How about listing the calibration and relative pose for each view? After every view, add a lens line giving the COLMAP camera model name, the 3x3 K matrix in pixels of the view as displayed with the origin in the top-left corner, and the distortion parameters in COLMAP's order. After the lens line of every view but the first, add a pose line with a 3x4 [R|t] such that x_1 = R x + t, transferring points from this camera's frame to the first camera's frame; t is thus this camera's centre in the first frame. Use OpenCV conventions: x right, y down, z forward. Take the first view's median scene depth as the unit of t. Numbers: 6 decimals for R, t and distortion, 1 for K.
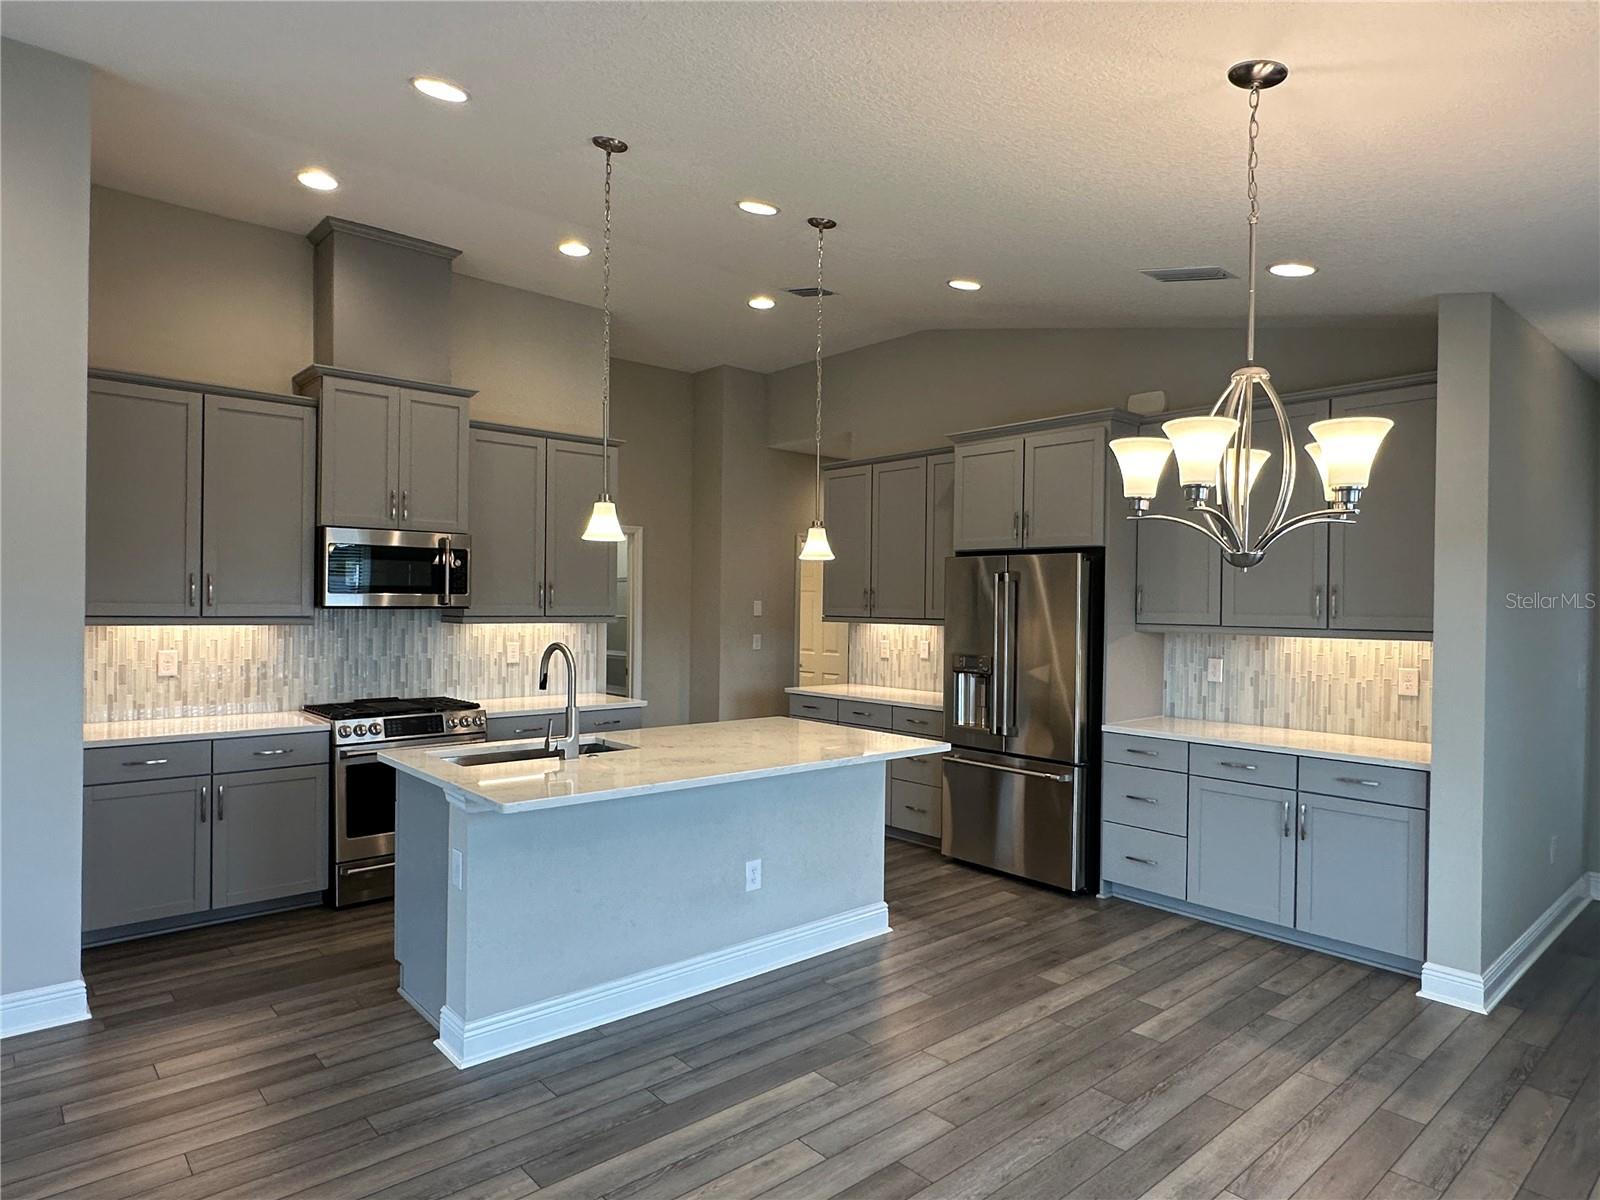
lens RADIAL K [[942.4, 0, 799.6], [0, 942.4, 609.3], [0, 0, 1]] dist [-0.003140, -0.000718]
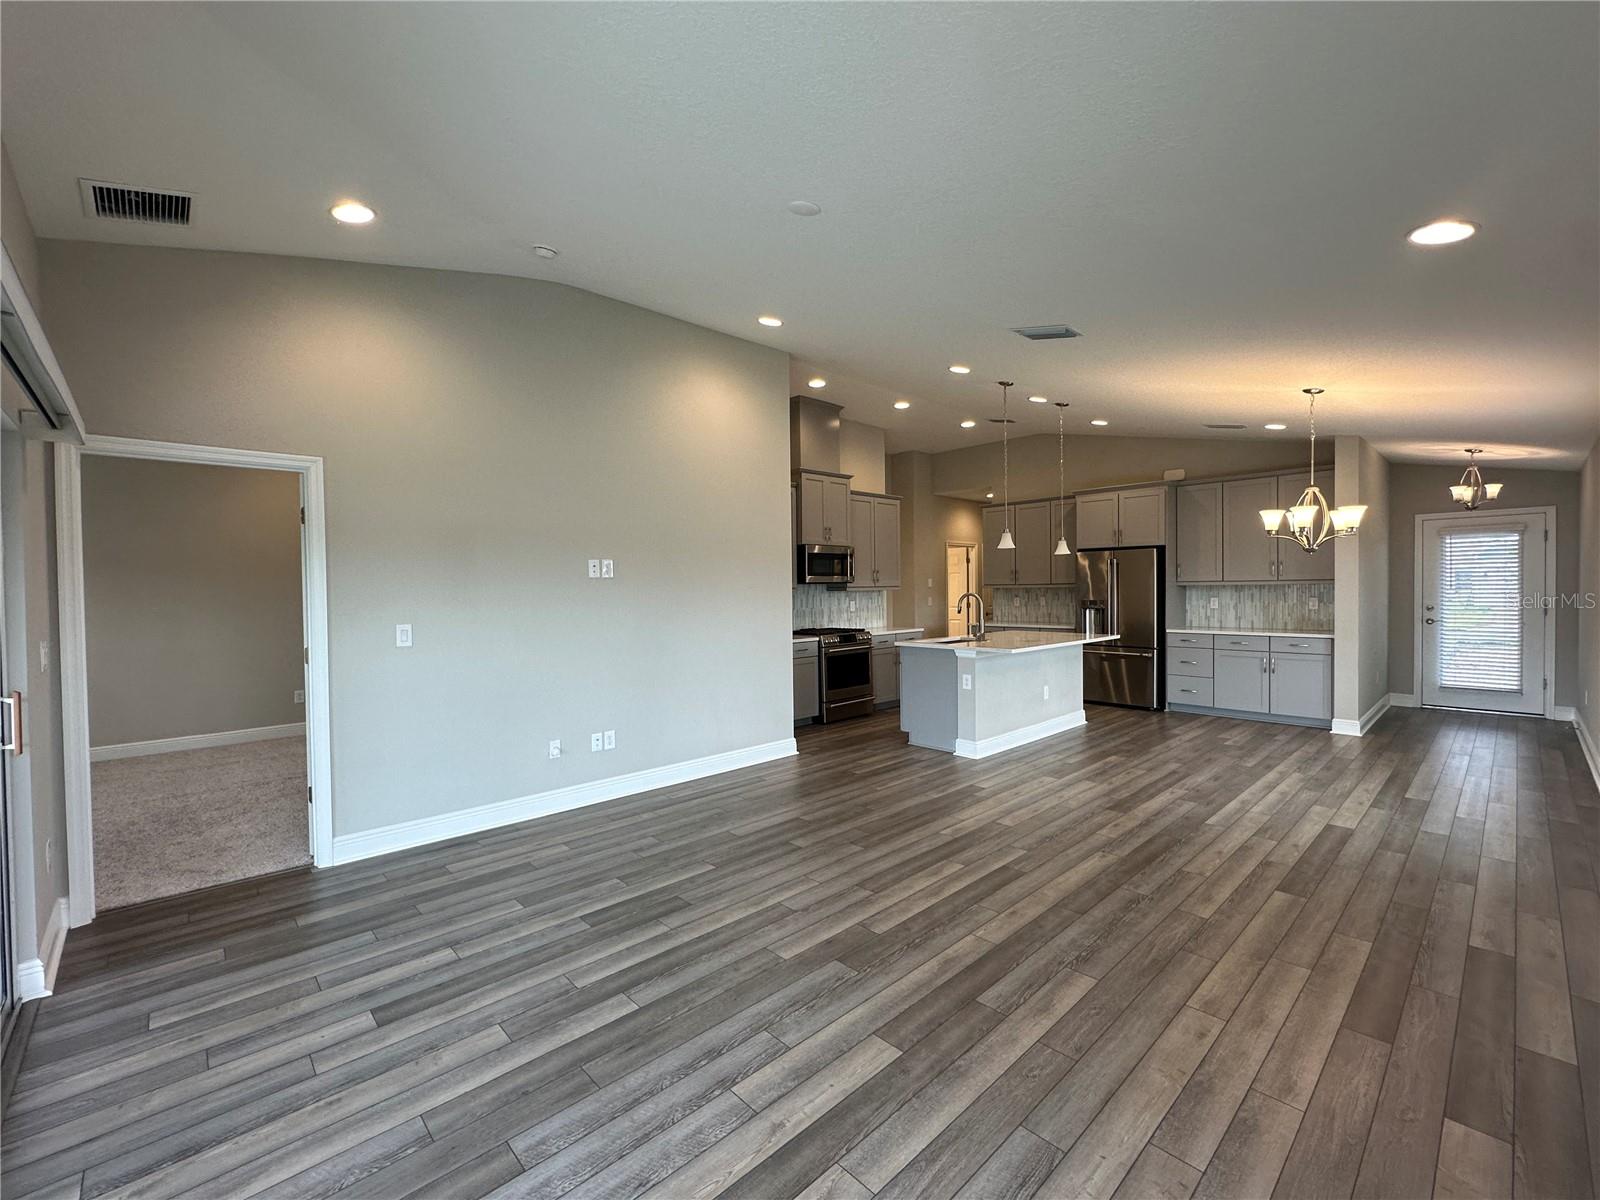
lens RADIAL K [[682.2, 0, 800.5], [0, 682.2, 602.4], [0, 0, 1]] dist [-0.002351, 0.000438]
pose [[0.999054, -0.026763, 0.034262, -0.672405], [0.026262, 0.999543, 0.015003, 0.020894], [-0.034648, -0.014089, 0.999300, -0.614087]]
